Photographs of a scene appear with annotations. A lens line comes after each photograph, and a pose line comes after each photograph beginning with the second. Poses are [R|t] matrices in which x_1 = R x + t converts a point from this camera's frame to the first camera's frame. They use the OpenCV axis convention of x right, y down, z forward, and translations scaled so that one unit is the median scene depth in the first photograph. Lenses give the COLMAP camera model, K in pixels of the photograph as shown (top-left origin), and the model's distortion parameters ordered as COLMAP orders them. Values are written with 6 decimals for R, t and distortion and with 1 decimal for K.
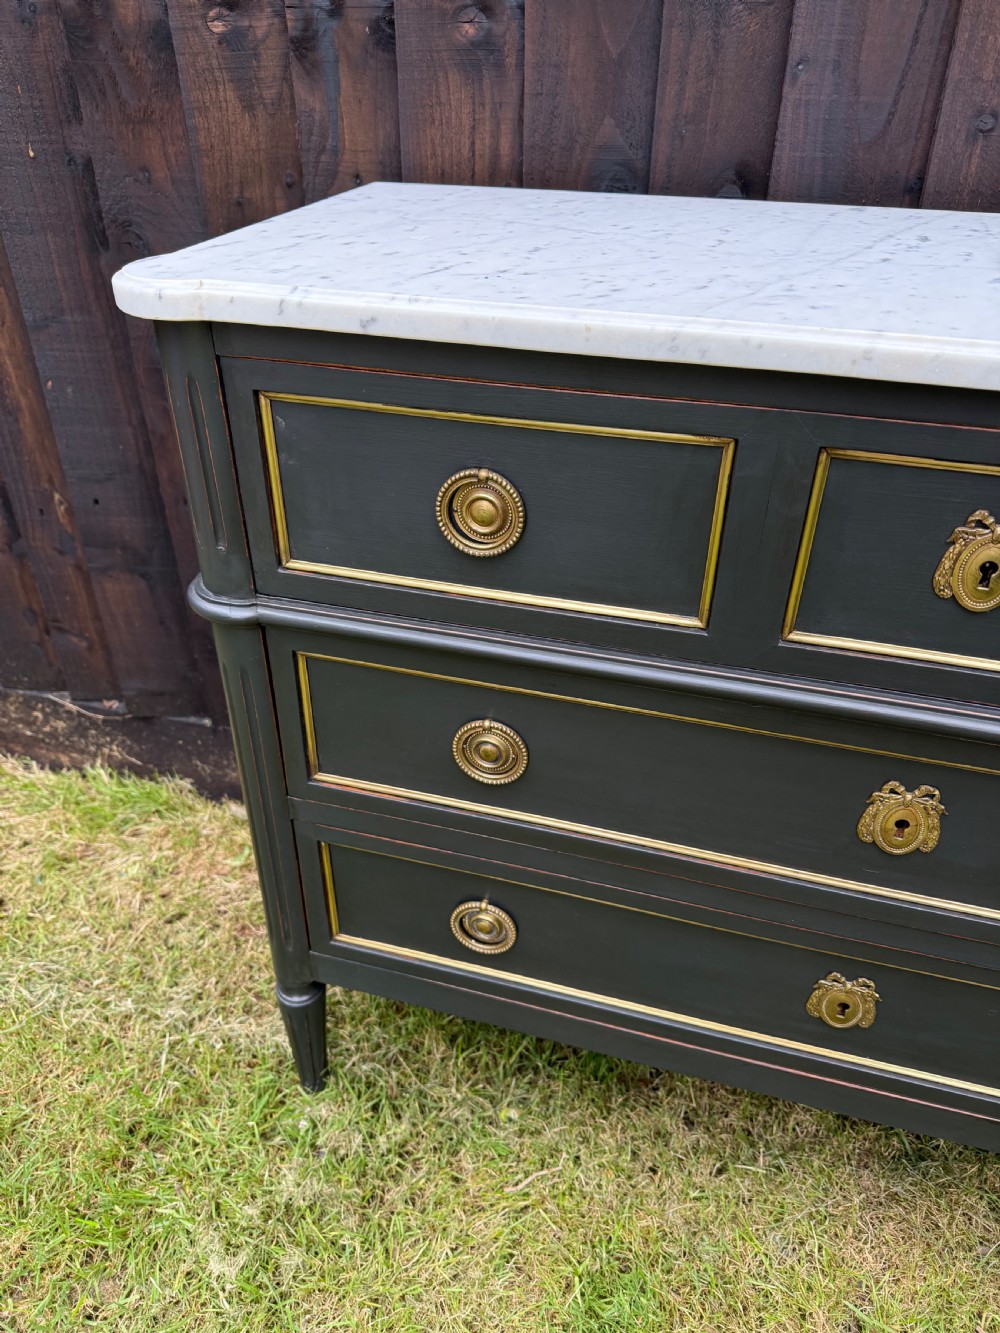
lens RADIAL K [[964.6, 0, 499.8], [0, 964.6, 671.6], [0, 0, 1]] dist [-0.004004, -0.002882]
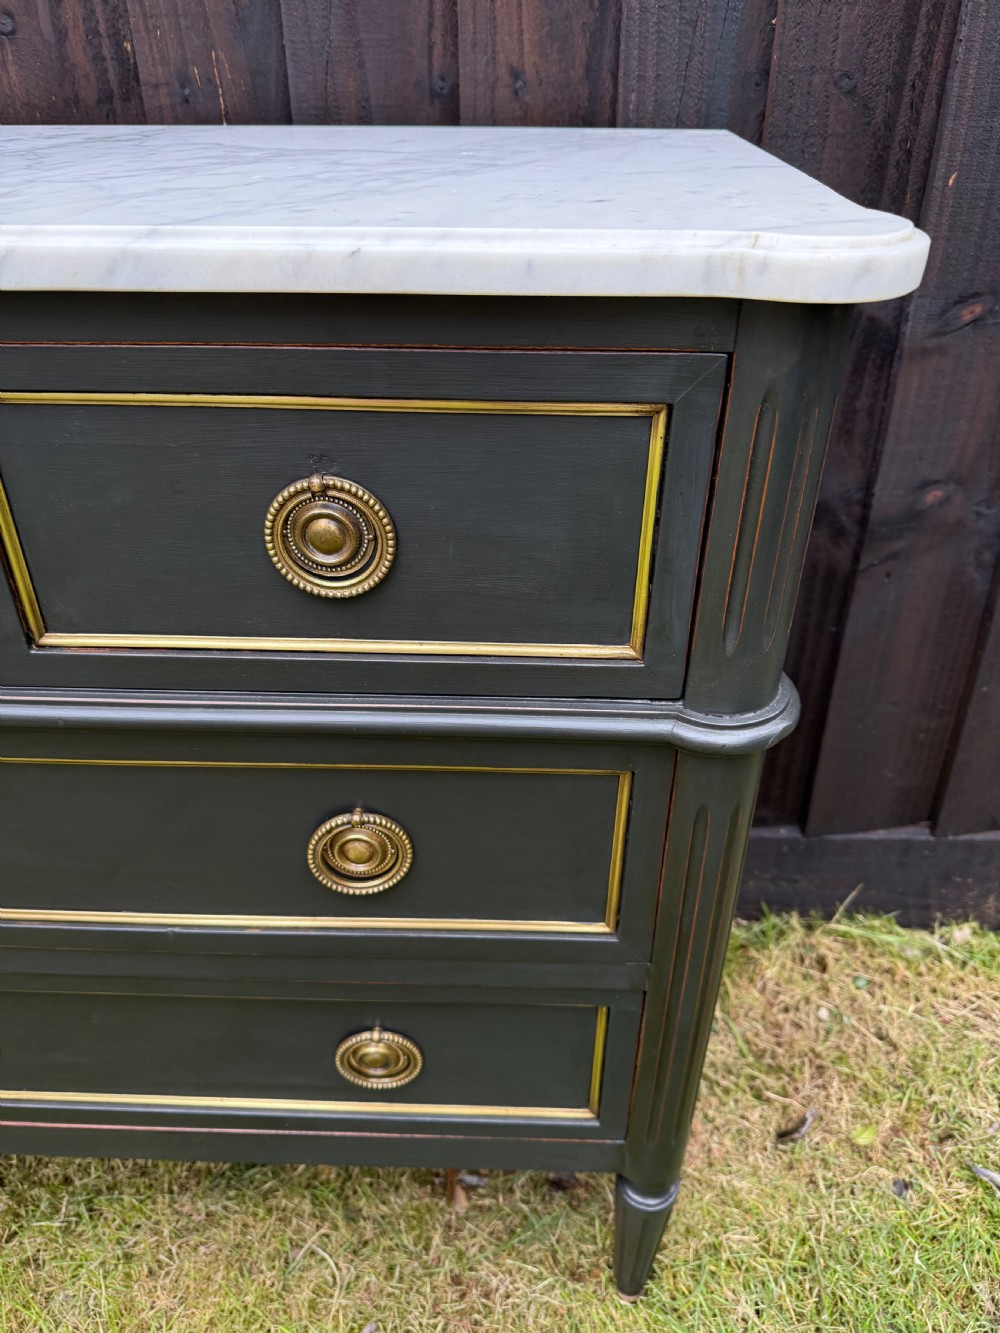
lens RADIAL K [[974.7, 0, 499.2], [0, 974.7, 671.5], [0, 0, 1]] dist [-0.010883, -0.003177]
pose [[0.969673, -0.138671, 0.201257, 0.596851], [0.139398, 0.990179, 0.010625, 0.066285], [-0.200754, 0.017752, 0.979481, 0.038426]]
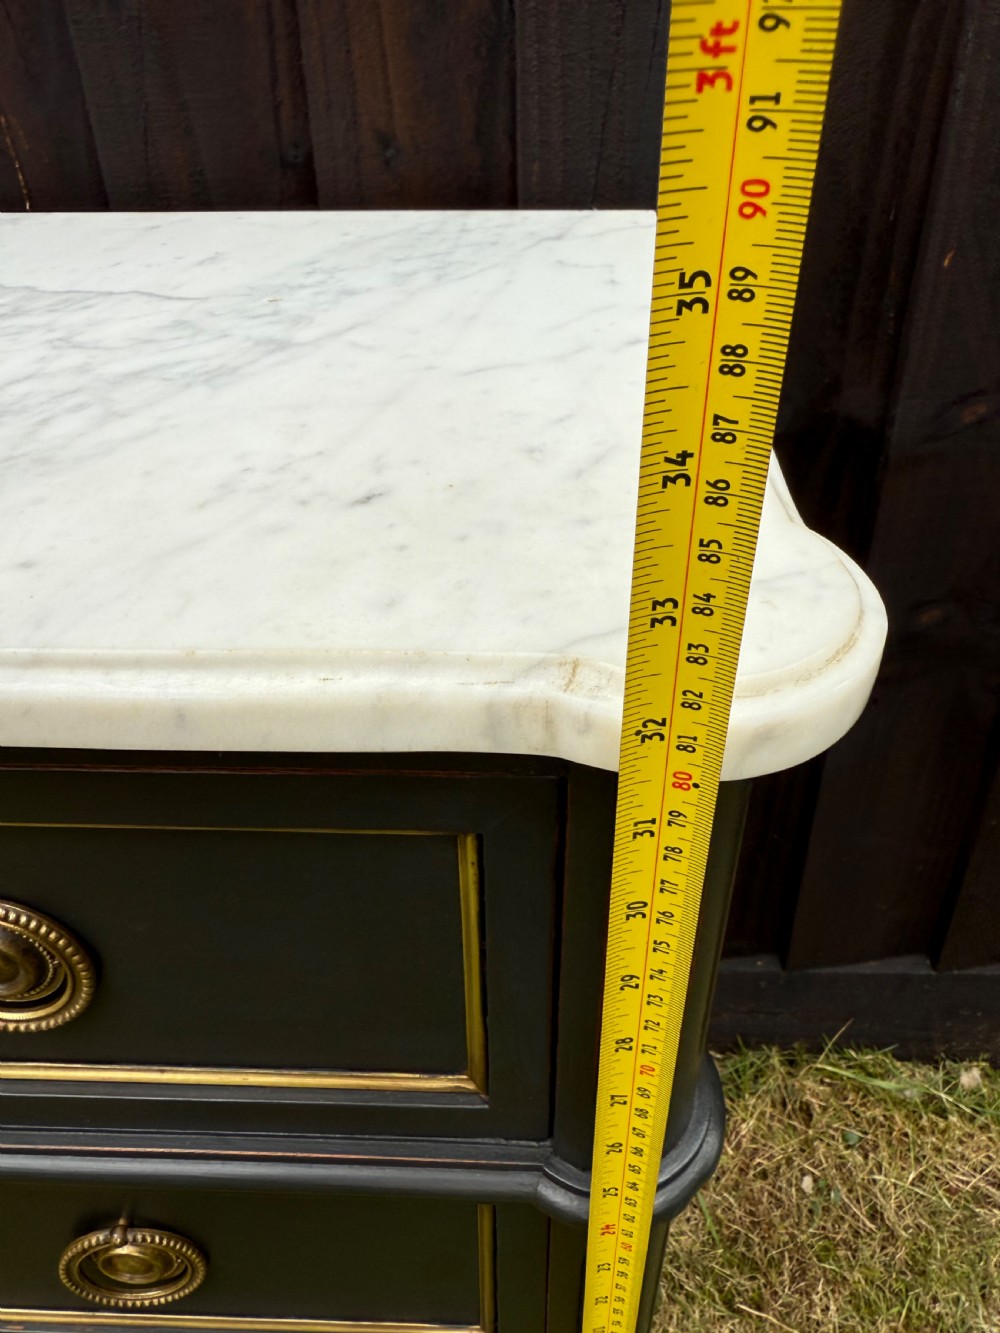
lens RADIAL K [[969.9, 0, 492.3], [0, 969.9, 610.6], [0, 0, 1]] dist [-0.001719, 0.001047]
pose [[0.971015, -0.149694, 0.186335, 0.740923], [0.150009, 0.988606, 0.012493, -0.104103], [-0.186082, 0.015821, 0.982407, 0.183448]]
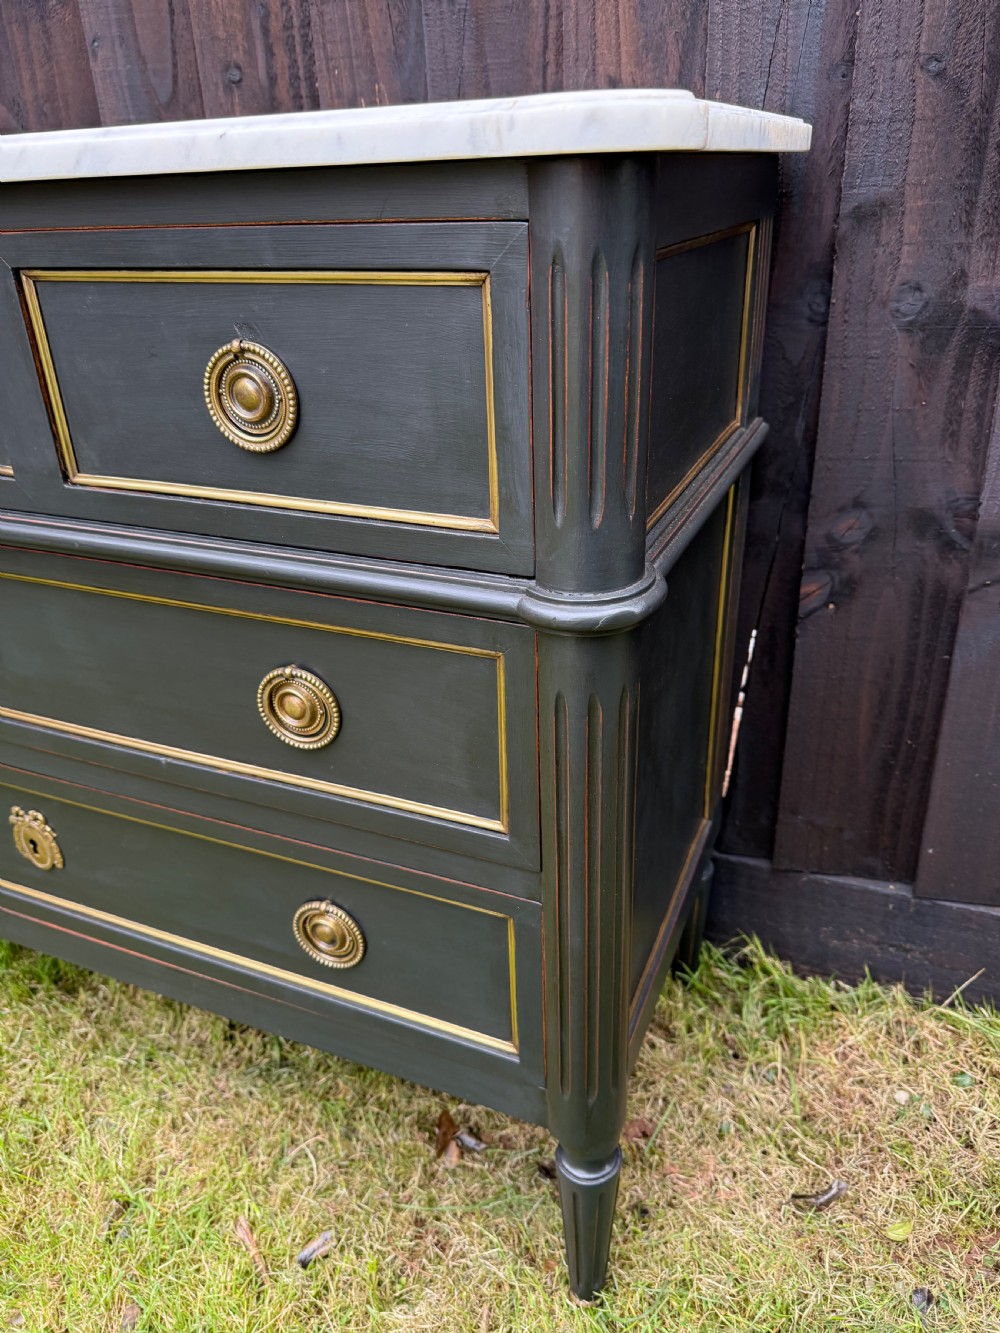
lens RADIAL K [[970.0, 0, 495.6], [0, 970.0, 668.5], [0, 0, 1]] dist [-0.011111, 0.000989]
pose [[0.990226, 0.020110, -0.138016, 0.858791], [-0.035990, 0.992880, -0.113552, 0.220385], [0.134749, 0.117410, 0.983899, -0.008736]]
